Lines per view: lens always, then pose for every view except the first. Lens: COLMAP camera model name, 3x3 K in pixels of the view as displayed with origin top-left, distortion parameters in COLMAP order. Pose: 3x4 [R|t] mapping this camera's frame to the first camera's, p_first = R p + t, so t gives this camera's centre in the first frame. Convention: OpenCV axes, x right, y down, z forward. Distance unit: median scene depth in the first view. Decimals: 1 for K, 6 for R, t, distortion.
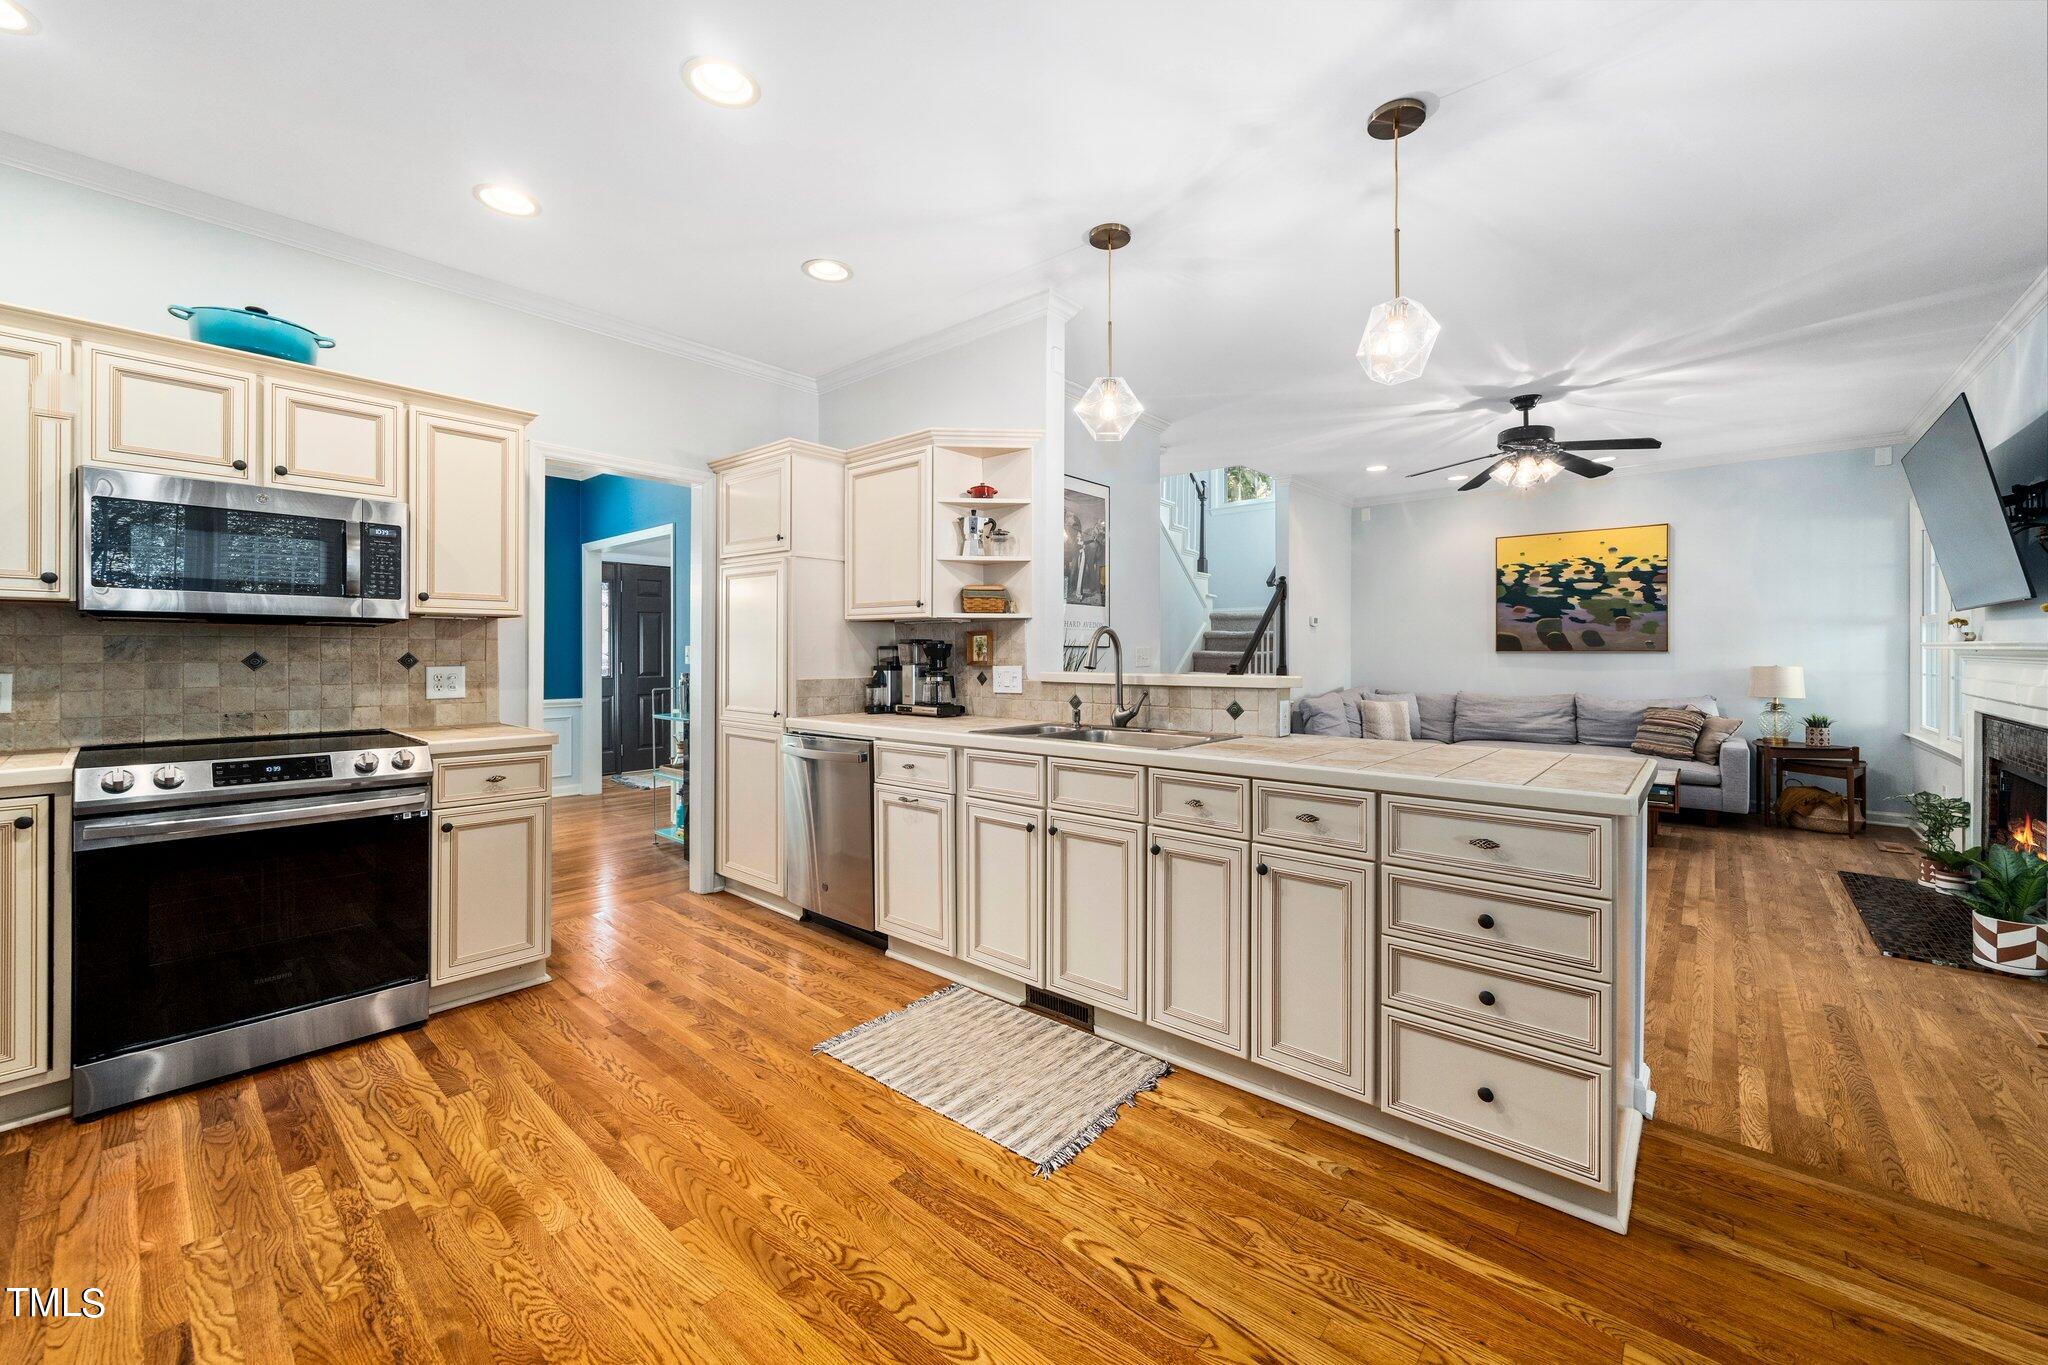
lens RADIAL K [[808.3, 0, 1013.4], [0, 808.3, 649.2], [0, 0, 1]] dist [0.000796, 0.000028]
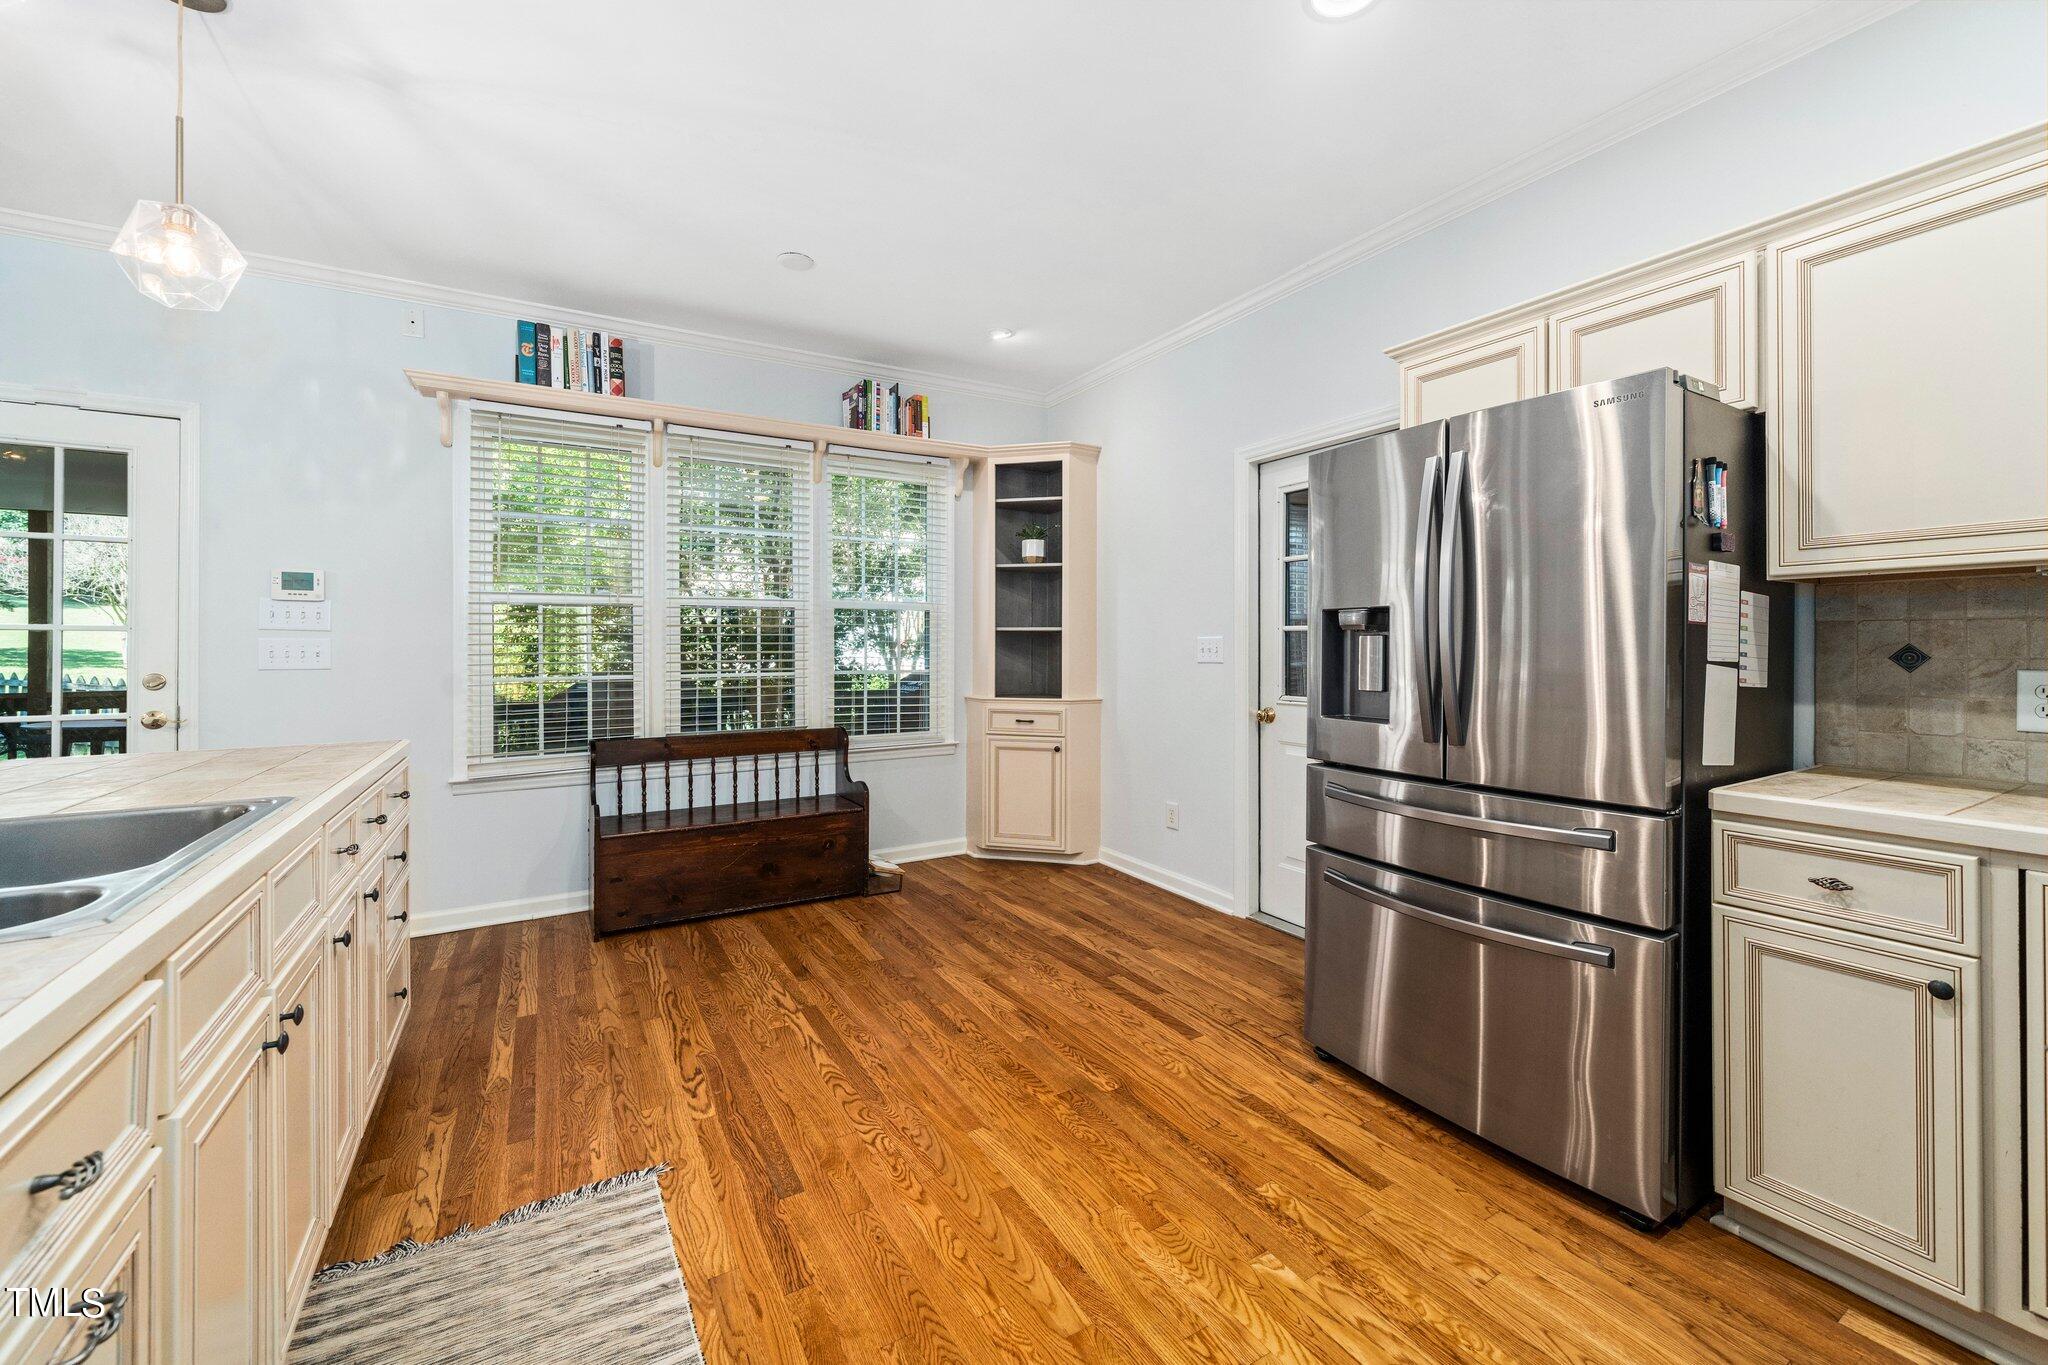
lens RADIAL K [[808.3, 0, 1013.4], [0, 808.3, 649.2], [0, 0, 1]] dist [0.000796, 0.000028]
pose [[-0.948052, -0.002092, 0.318109, -0.665977], [-0.002910, 0.999994, -0.002096, 0.011147], [-0.318103, -0.002913, -0.948052, 1.753960]]
